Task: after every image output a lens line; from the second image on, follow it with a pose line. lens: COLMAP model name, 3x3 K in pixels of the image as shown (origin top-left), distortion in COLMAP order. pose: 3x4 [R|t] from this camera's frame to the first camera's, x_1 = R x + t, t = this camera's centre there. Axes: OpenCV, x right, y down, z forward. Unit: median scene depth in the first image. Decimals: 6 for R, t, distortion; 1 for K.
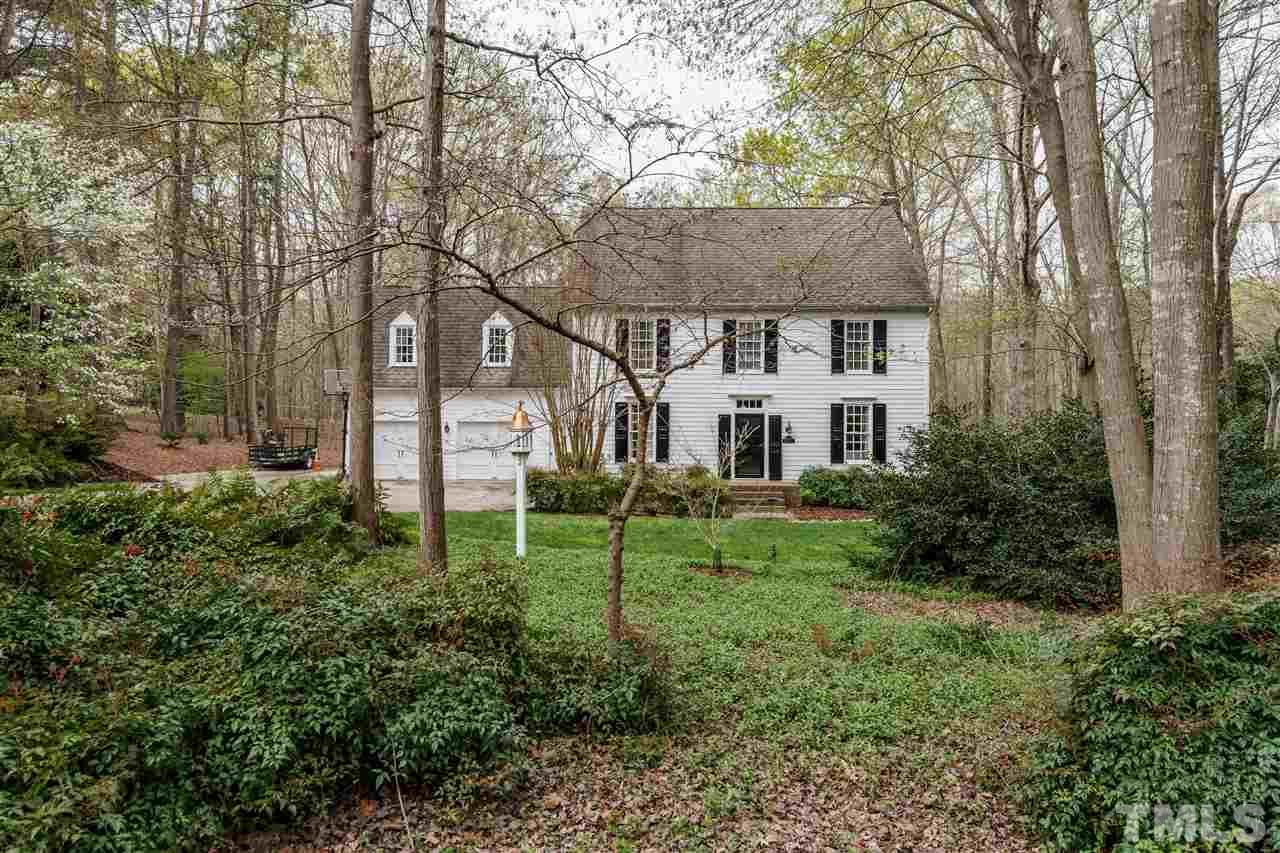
lens RADIAL K [[585.0, 0, 639.3], [0, 585.0, 419.8], [0, 0, 1]] dist [-0.001239, -0.000042]
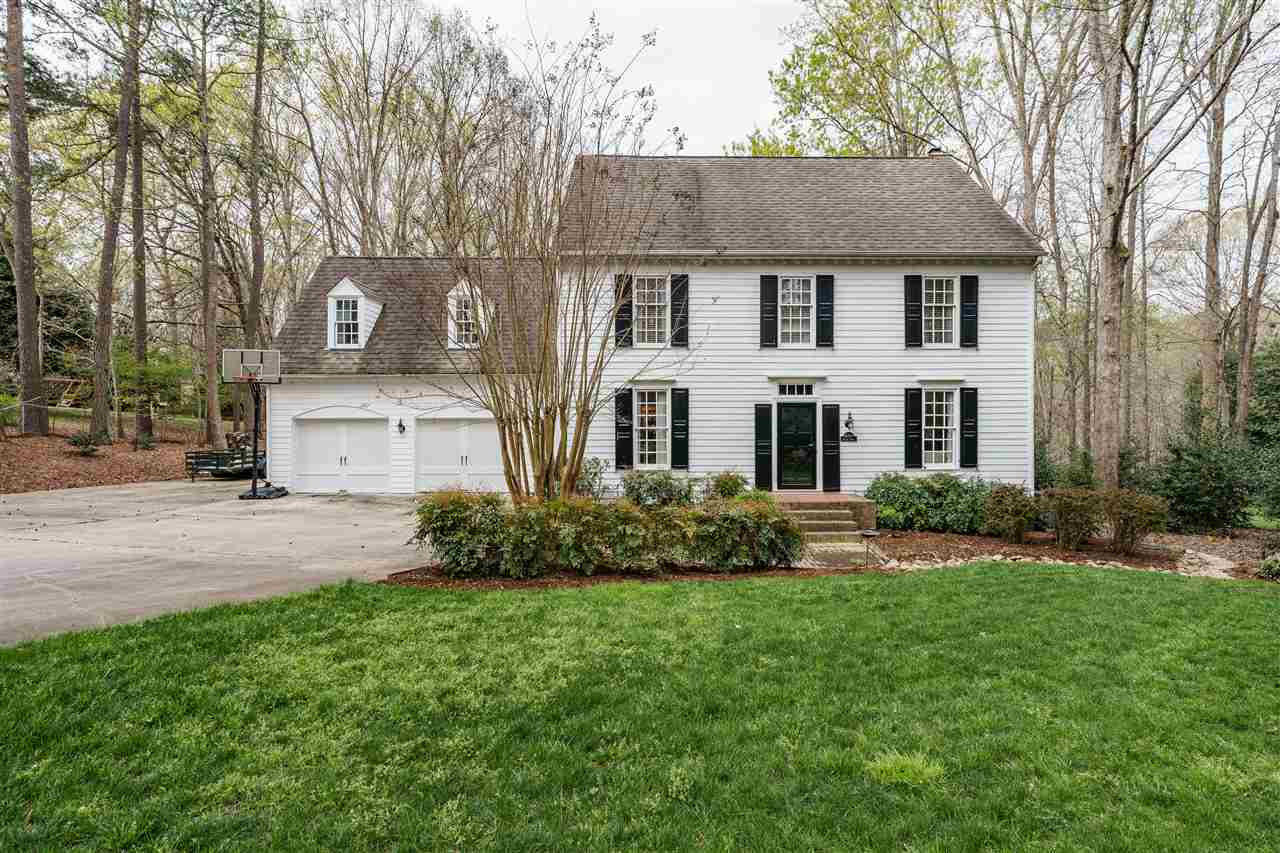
lens RADIAL K [[585.0, 0, 639.3], [0, 585.0, 419.8], [0, 0, 1]] dist [-0.001239, -0.000042]
pose [[0.999840, -0.010274, -0.014630, -0.000330], [0.010236, 0.999944, -0.002651, 0.011110], [0.014657, 0.002501, 0.999889, 0.250851]]
